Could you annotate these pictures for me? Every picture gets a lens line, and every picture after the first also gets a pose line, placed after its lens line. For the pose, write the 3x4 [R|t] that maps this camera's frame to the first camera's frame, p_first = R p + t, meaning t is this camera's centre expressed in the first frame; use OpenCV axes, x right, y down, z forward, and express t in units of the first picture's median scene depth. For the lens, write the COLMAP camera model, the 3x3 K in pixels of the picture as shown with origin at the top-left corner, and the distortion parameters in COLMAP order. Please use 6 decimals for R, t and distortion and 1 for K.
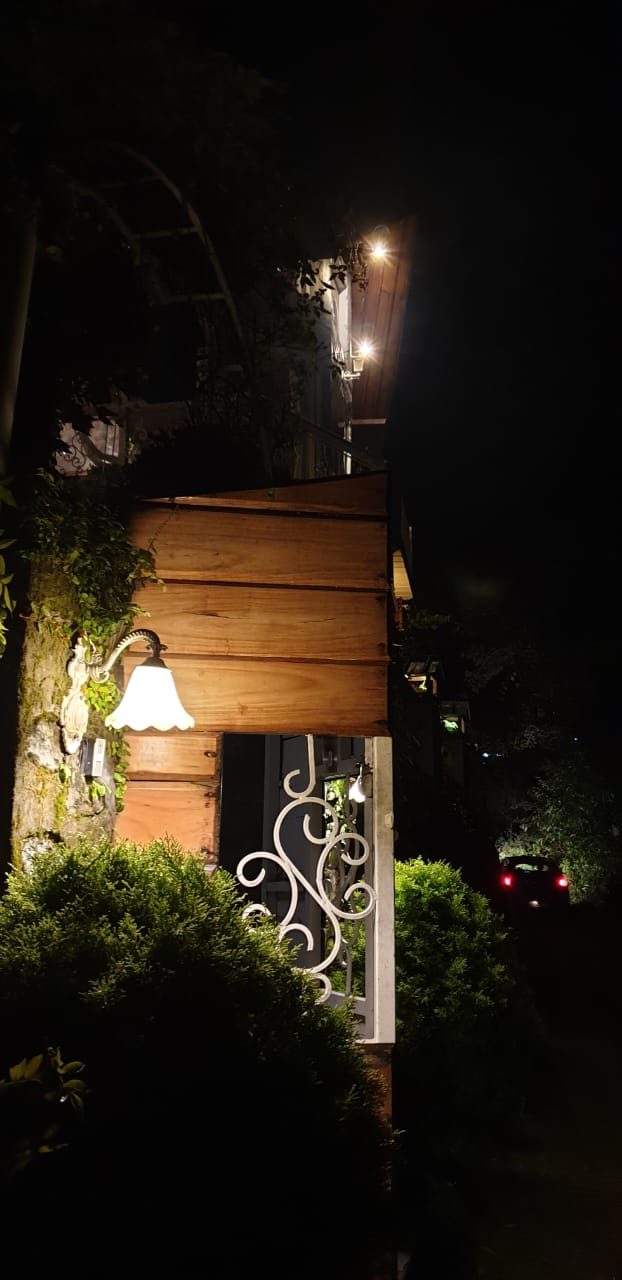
lens RADIAL K [[963.4, 0, 311.0], [0, 963.4, 640.0], [0, 0, 1]] dist [0.071149, -0.002876]
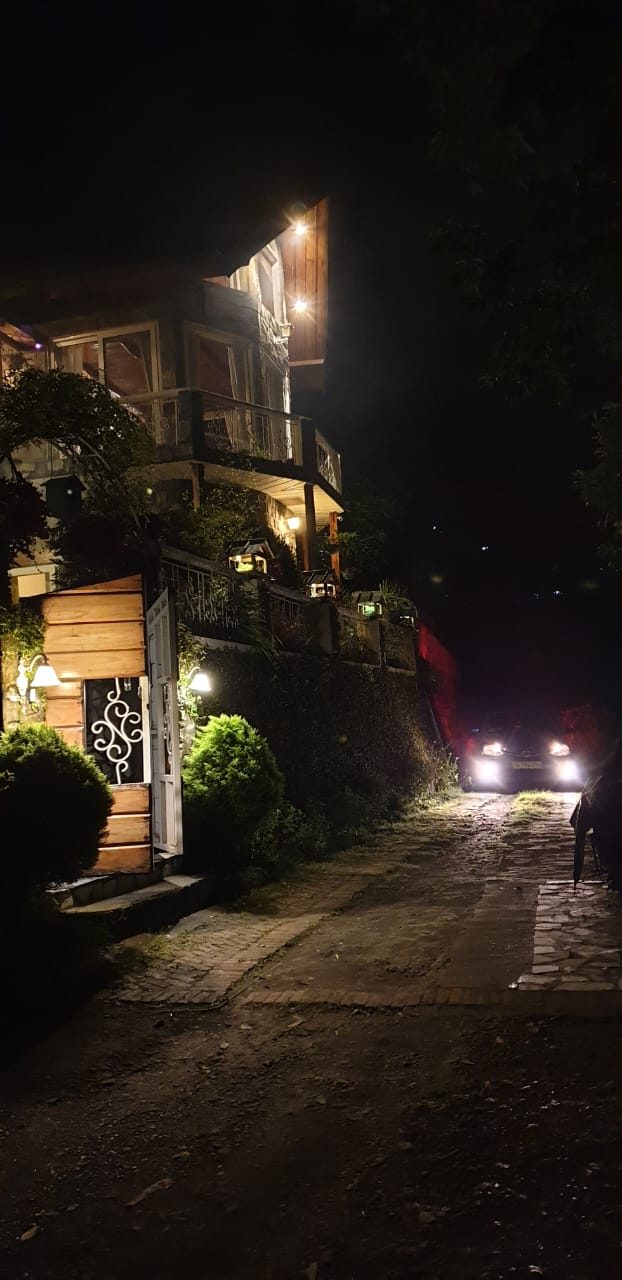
lens RADIAL K [[963.4, 0, 311.0], [0, 963.4, 640.0], [0, 0, 1]] dist [0.071149, -0.002876]
pose [[0.995122, -0.065724, -0.073565, 0.775327], [0.076350, 0.985355, 0.152467, -0.391029], [0.062467, -0.157340, 0.985567, -1.677817]]
